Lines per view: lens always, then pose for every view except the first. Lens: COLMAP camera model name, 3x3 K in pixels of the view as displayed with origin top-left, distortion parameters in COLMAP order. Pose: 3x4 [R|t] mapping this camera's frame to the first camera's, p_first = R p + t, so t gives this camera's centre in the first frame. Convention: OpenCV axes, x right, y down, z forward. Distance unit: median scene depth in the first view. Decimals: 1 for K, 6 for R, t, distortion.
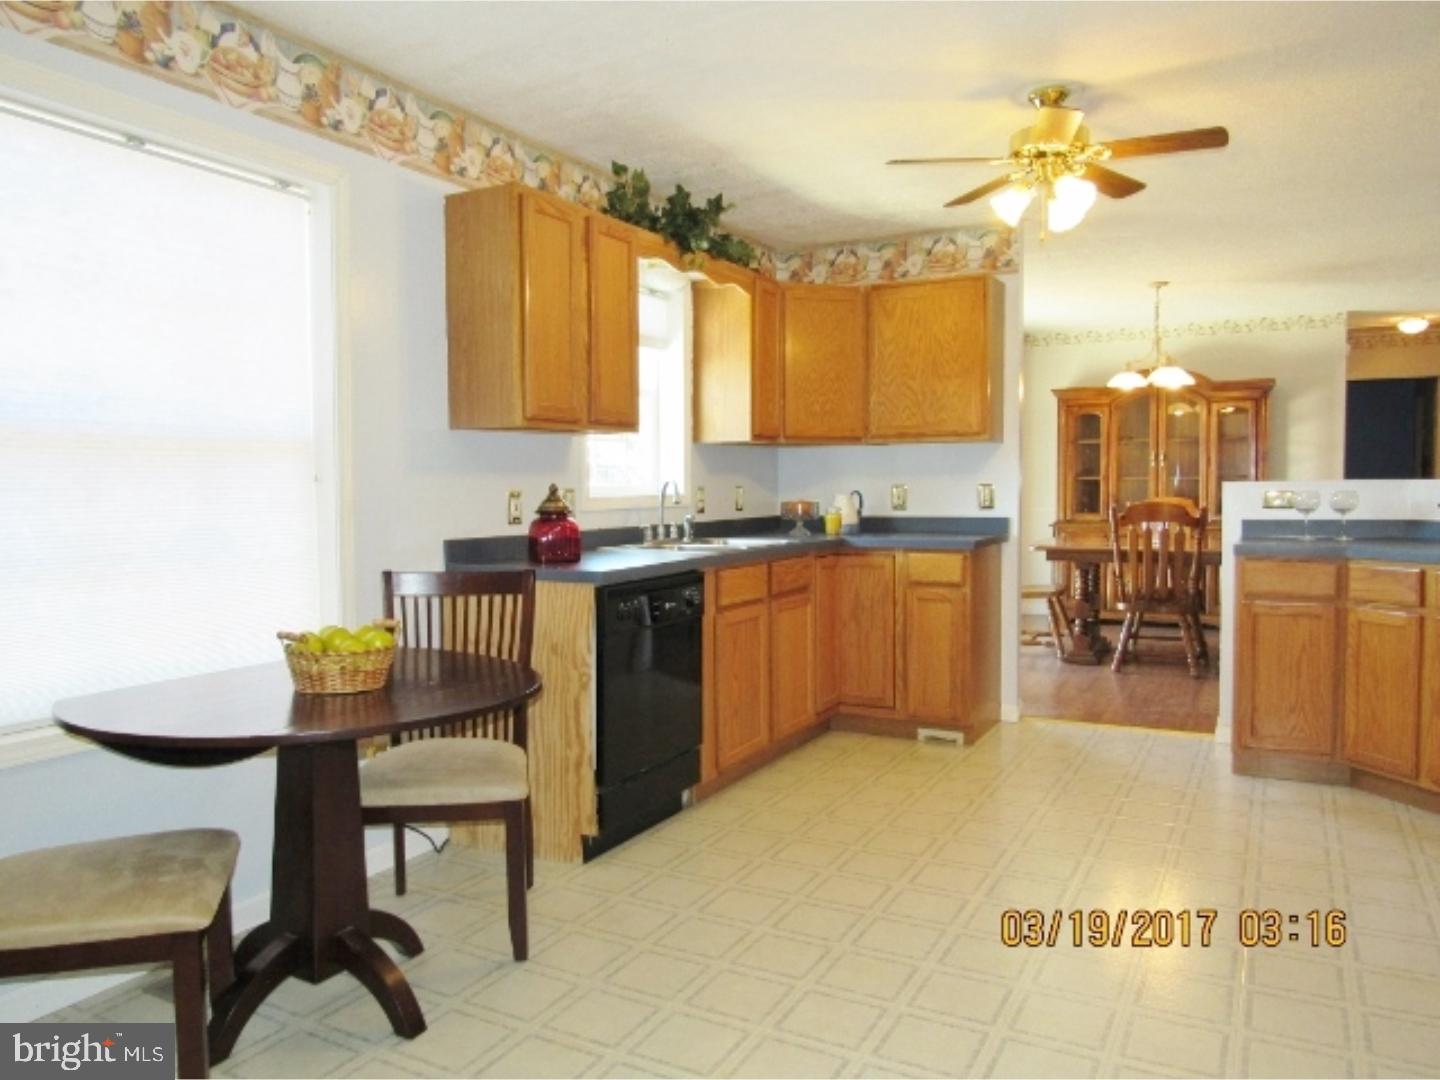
lens RADIAL K [[1032.3, 0, 716.9], [0, 1032.3, 542.2], [0, 0, 1]] dist [-0.025381, 0.003669]
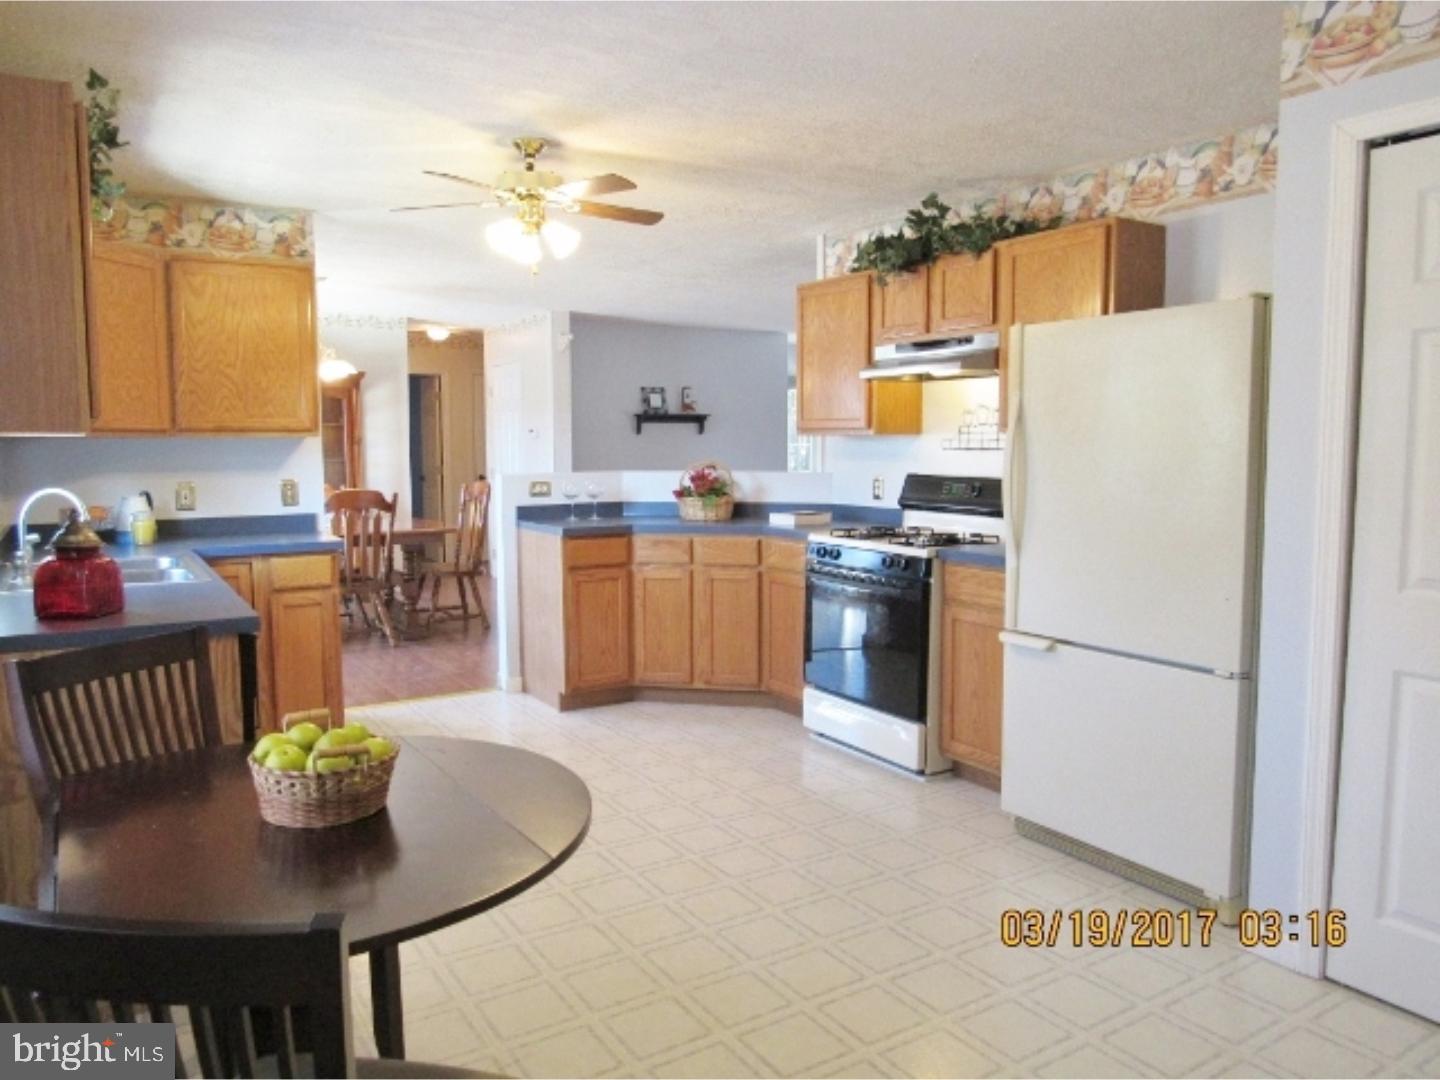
lens RADIAL K [[1032.3, 0, 716.9], [0, 1032.3, 542.2], [0, 0, 1]] dist [-0.025381, 0.003669]
pose [[0.485112, -0.077647, 0.870998, -0.406690], [0.048600, 0.996904, 0.061803, -0.040318], [-0.873100, 0.012349, 0.487384, 0.190265]]
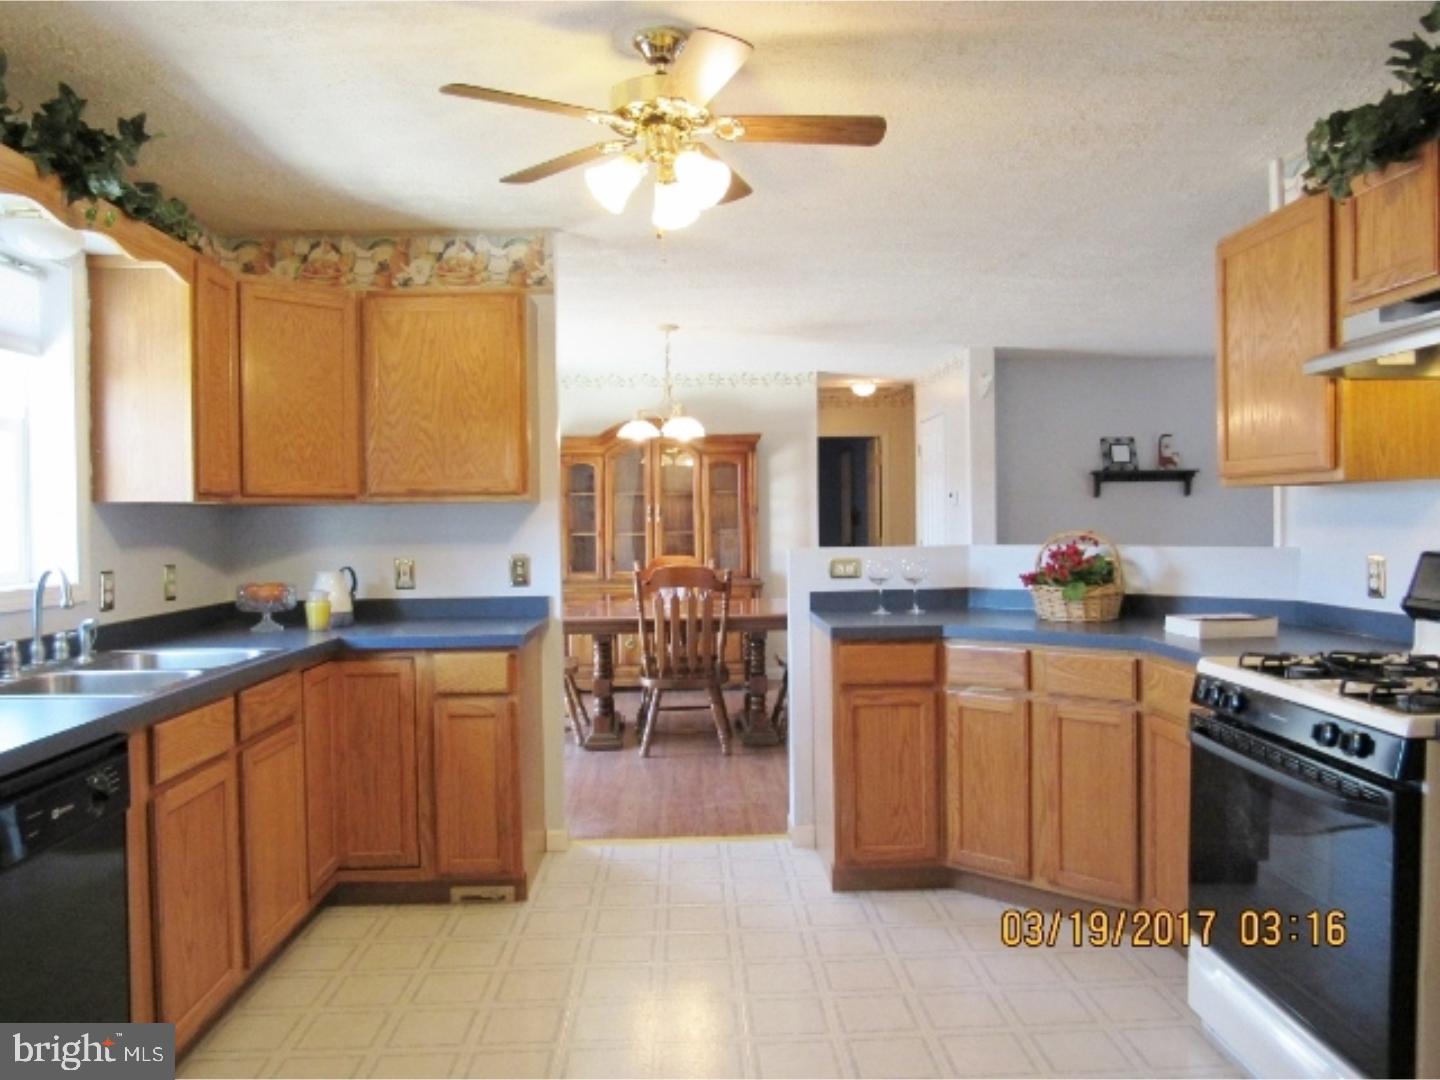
lens RADIAL K [[1032.3, 0, 716.9], [0, 1032.3, 542.2], [0, 0, 1]] dist [-0.025381, 0.003669]
pose [[0.859029, -0.015838, 0.511682, -0.015254], [0.036619, 0.998862, -0.030559, -0.037987], [-0.510616, 0.044989, 0.858631, 0.251524]]
